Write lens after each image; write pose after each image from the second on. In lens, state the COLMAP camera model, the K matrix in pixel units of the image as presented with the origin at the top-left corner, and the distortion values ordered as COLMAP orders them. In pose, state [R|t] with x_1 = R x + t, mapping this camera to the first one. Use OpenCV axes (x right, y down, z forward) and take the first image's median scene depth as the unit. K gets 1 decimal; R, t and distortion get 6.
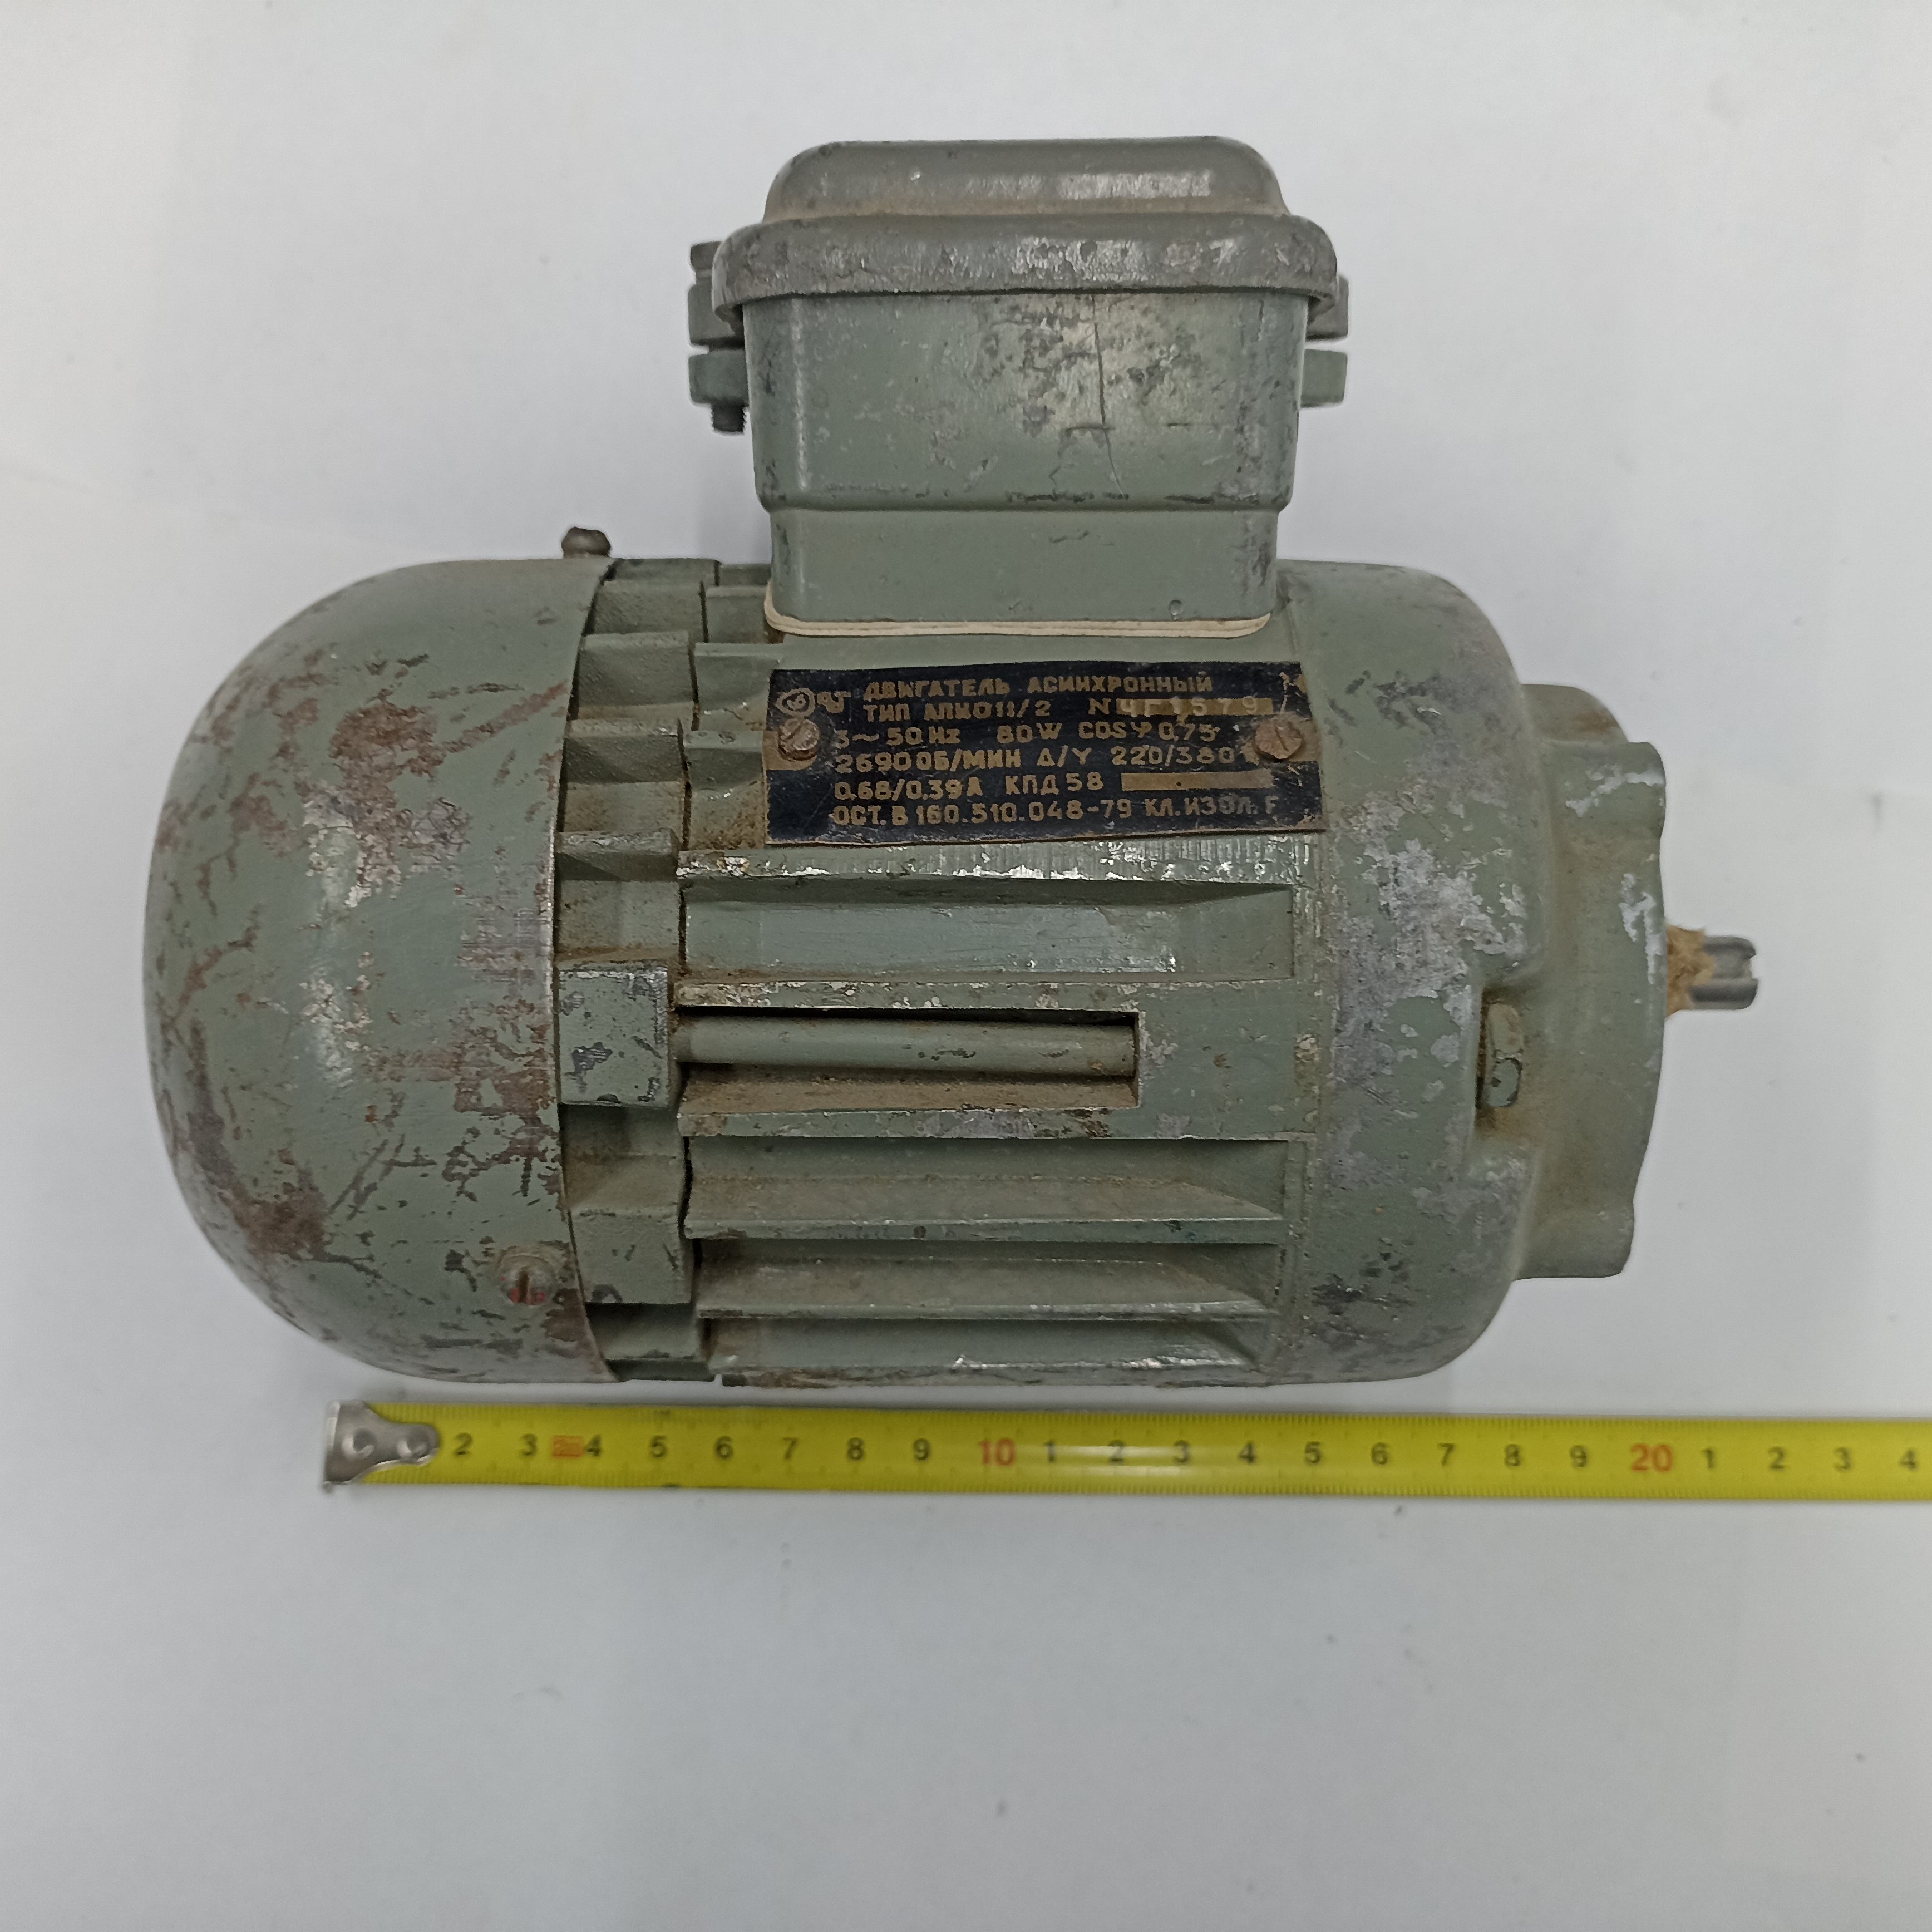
lens RADIAL K [[1963.2, 0, 967.0], [0, 1963.2, 828.3], [0, 0, 1]] dist [-0.079224, 0.080302]
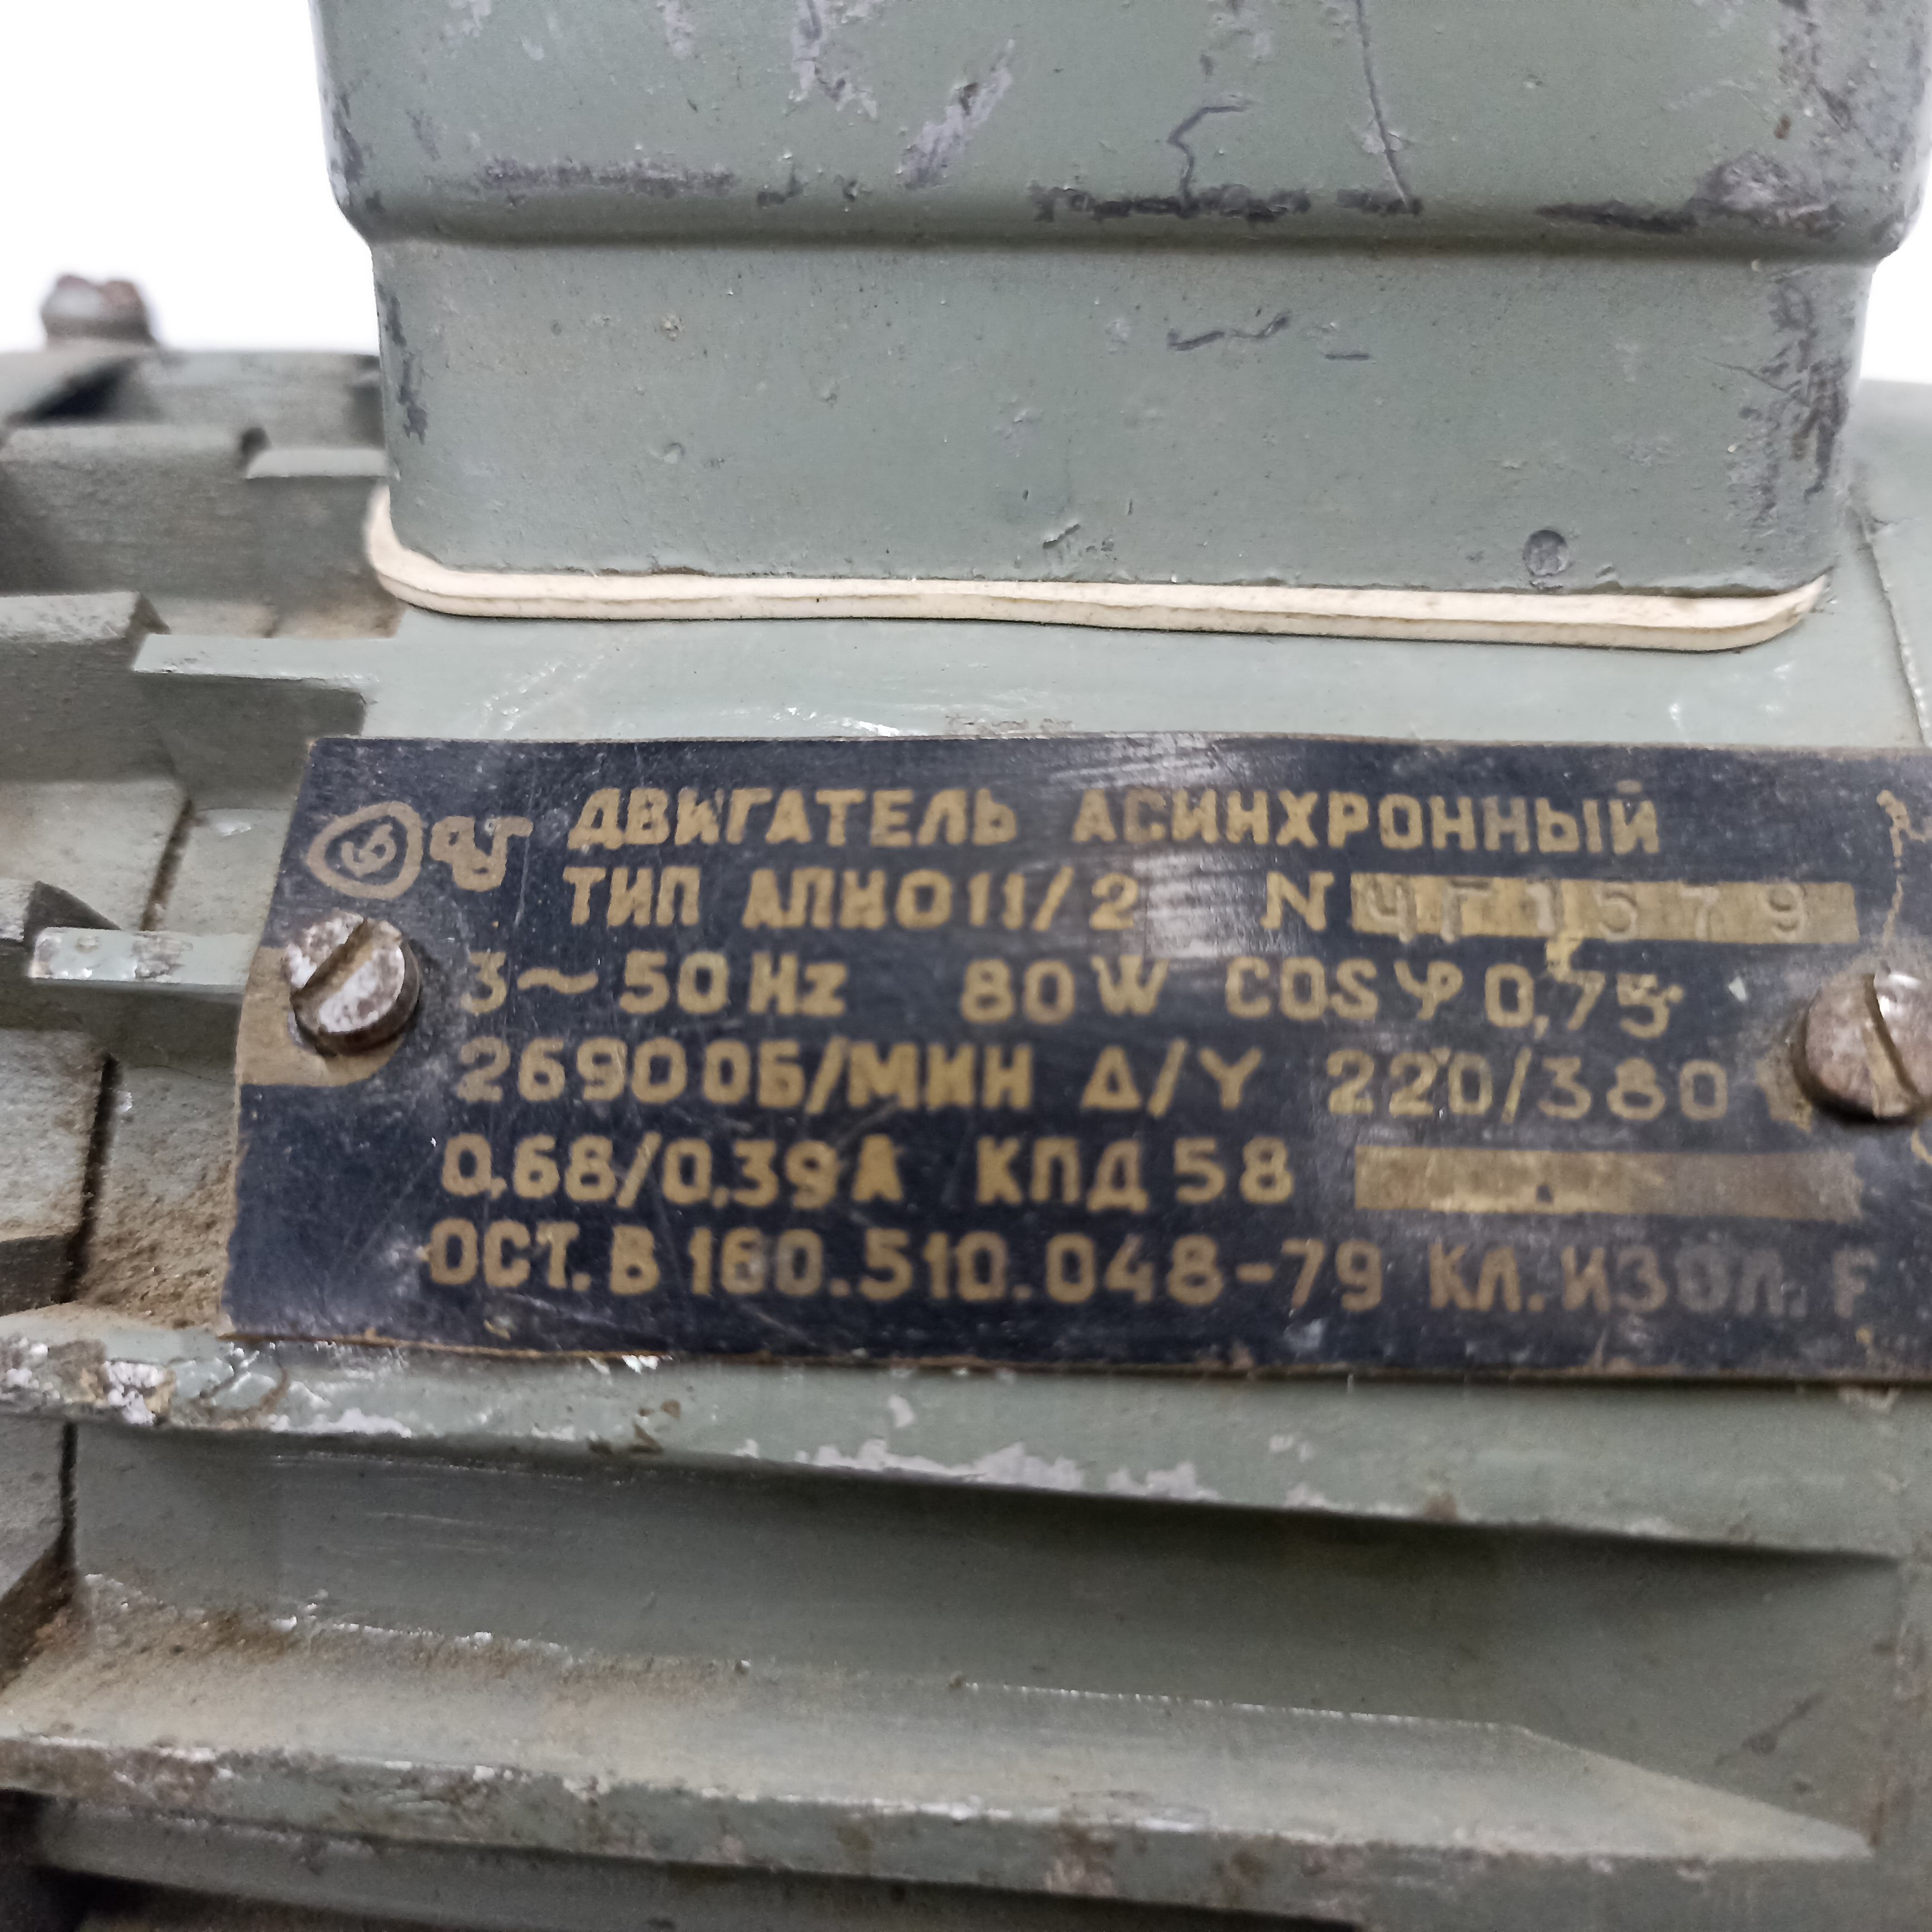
lens RADIAL K [[1963.2, 0, 967.0], [0, 1963.2, 828.3], [0, 0, 1]] dist [-0.079224, 0.080302]
pose [[0.994307, 0.038120, -0.099500, 0.046486], [-0.021823, 0.986875, 0.160007, -0.124193], [0.104293, -0.156925, 0.982088, 0.697855]]
